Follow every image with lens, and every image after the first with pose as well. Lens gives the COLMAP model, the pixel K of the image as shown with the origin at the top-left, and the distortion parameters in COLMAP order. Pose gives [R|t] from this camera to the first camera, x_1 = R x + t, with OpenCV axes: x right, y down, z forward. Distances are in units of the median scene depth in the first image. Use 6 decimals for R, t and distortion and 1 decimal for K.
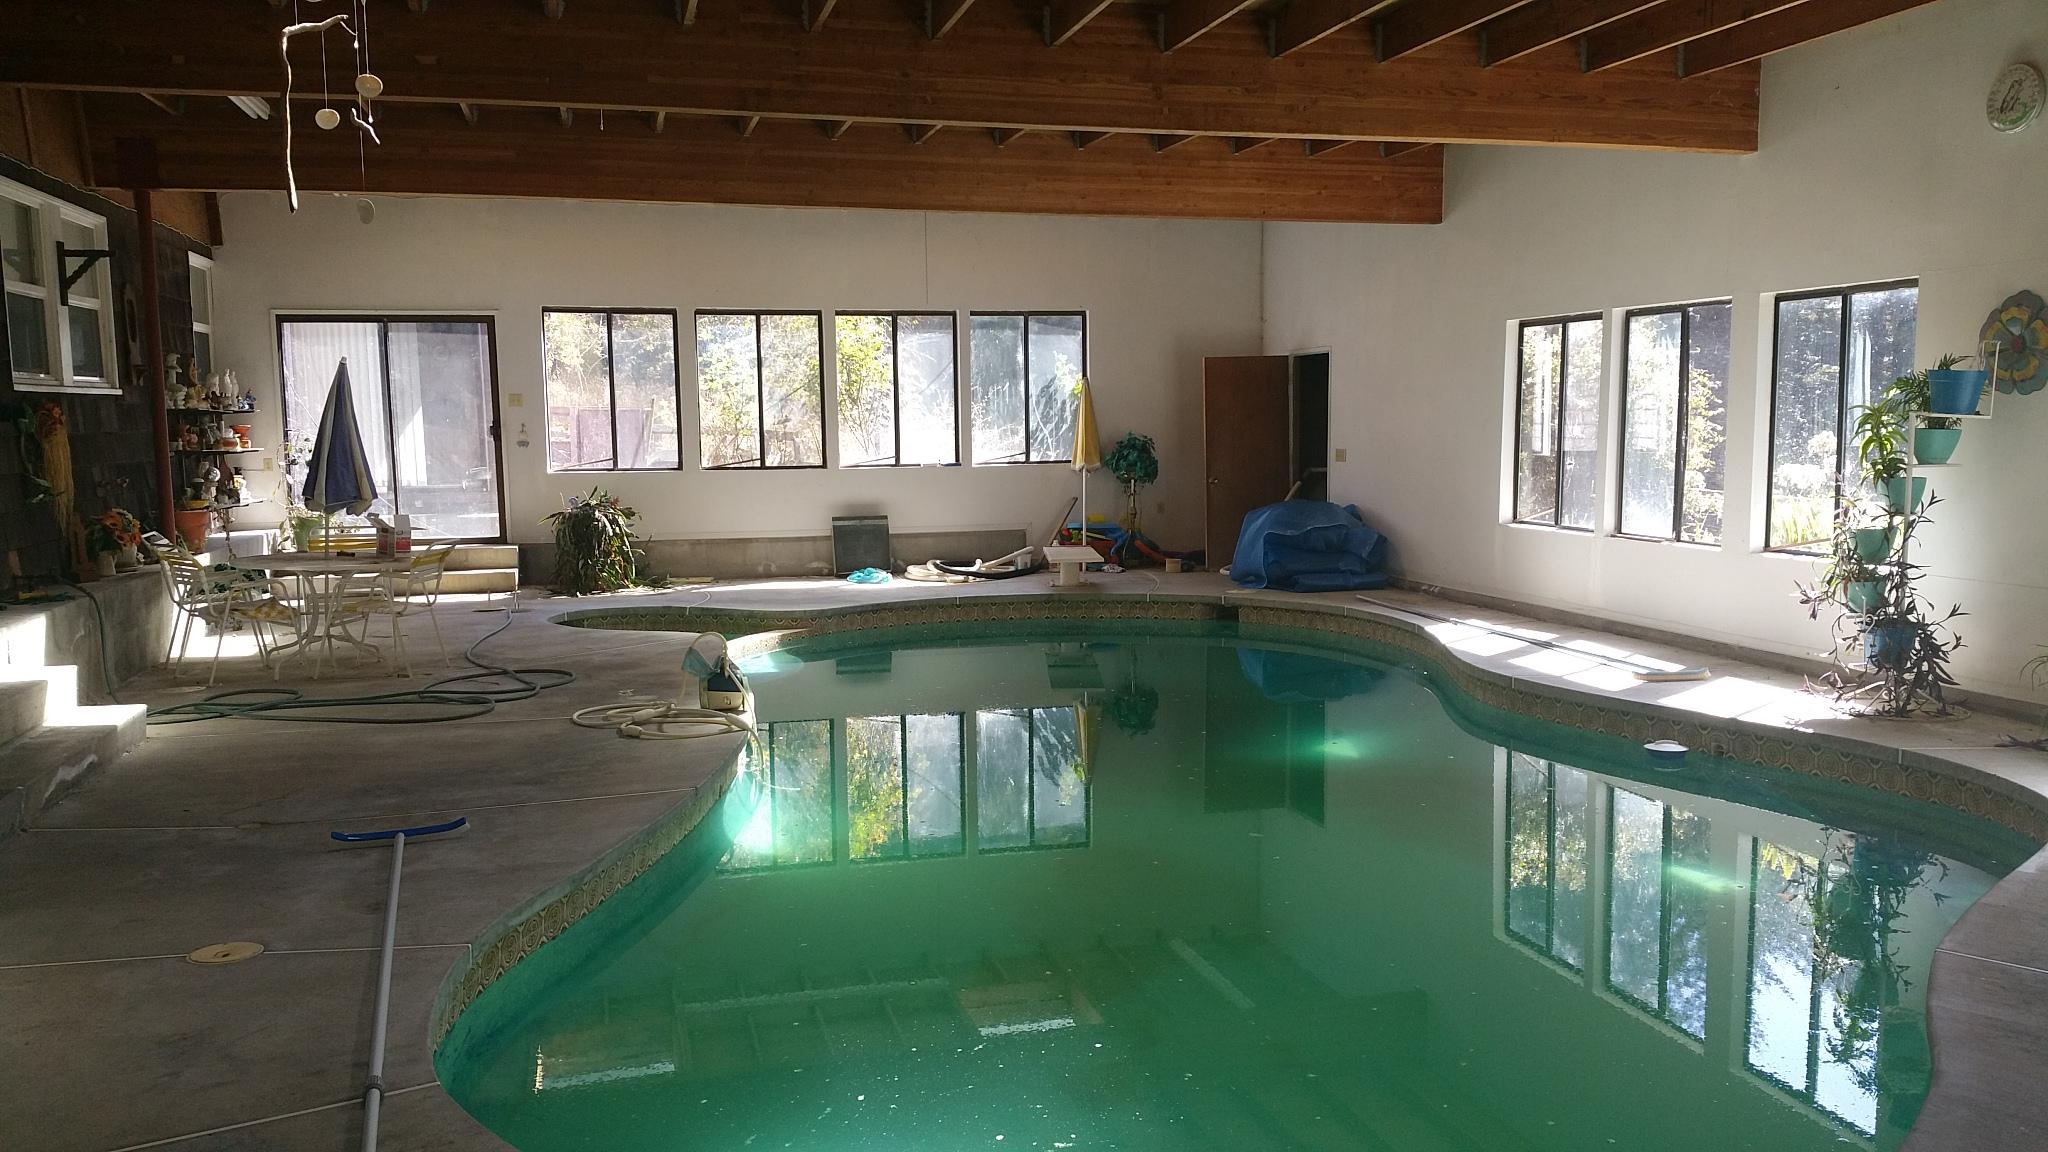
lens RADIAL K [[1744.4, 0, 1028.3], [0, 1744.4, 615.4], [0, 0, 1]] dist [0.151896, -0.320222]
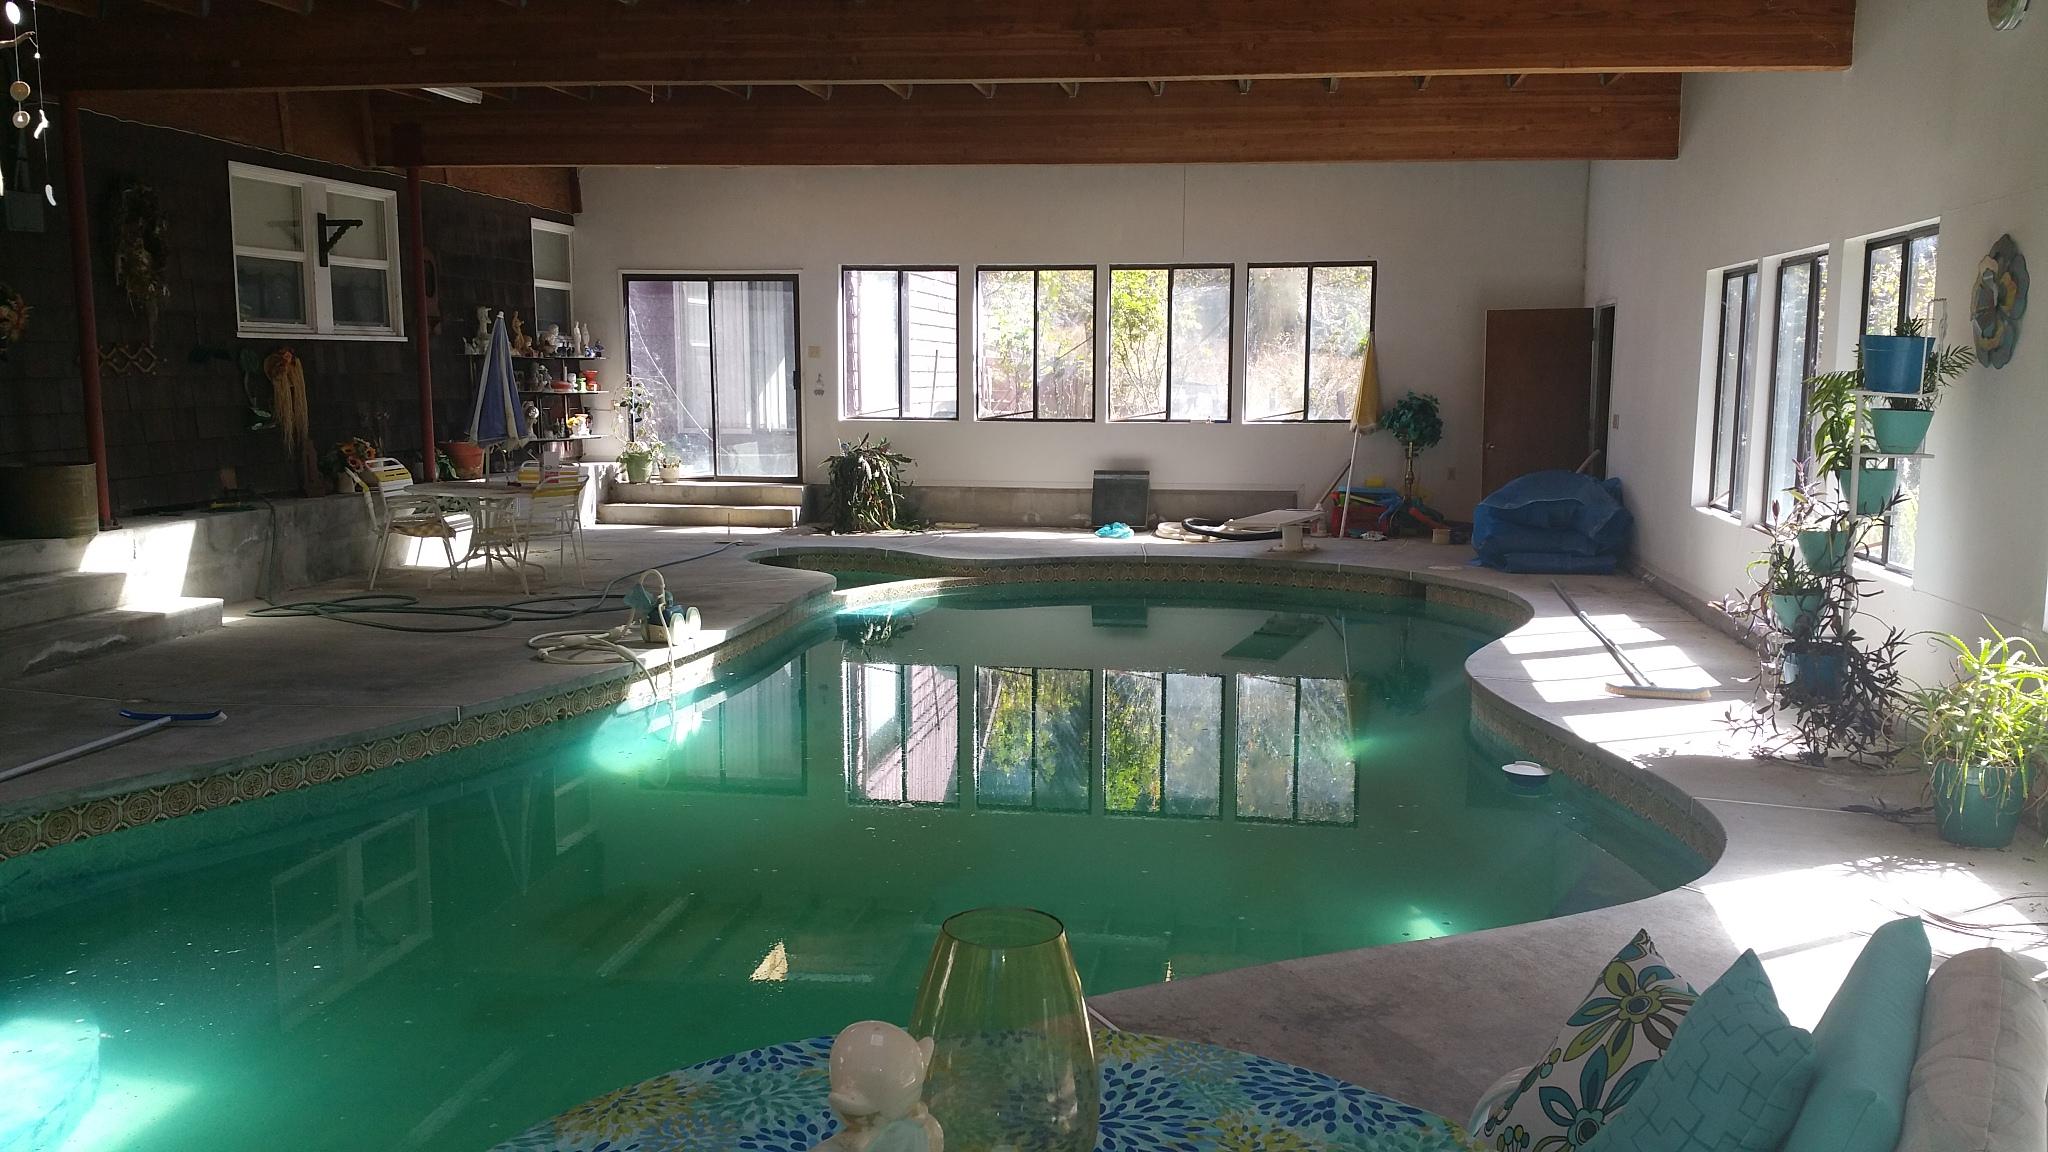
lens RADIAL K [[1744.4, 0, 1028.3], [0, 1744.4, 615.4], [0, 0, 1]] dist [0.151896, -0.320222]
pose [[0.911555, 0.073225, -0.404606, 0.283097], [-0.061730, 0.997234, 0.041404, -0.012836], [0.406519, -0.012765, 0.913553, 0.063388]]
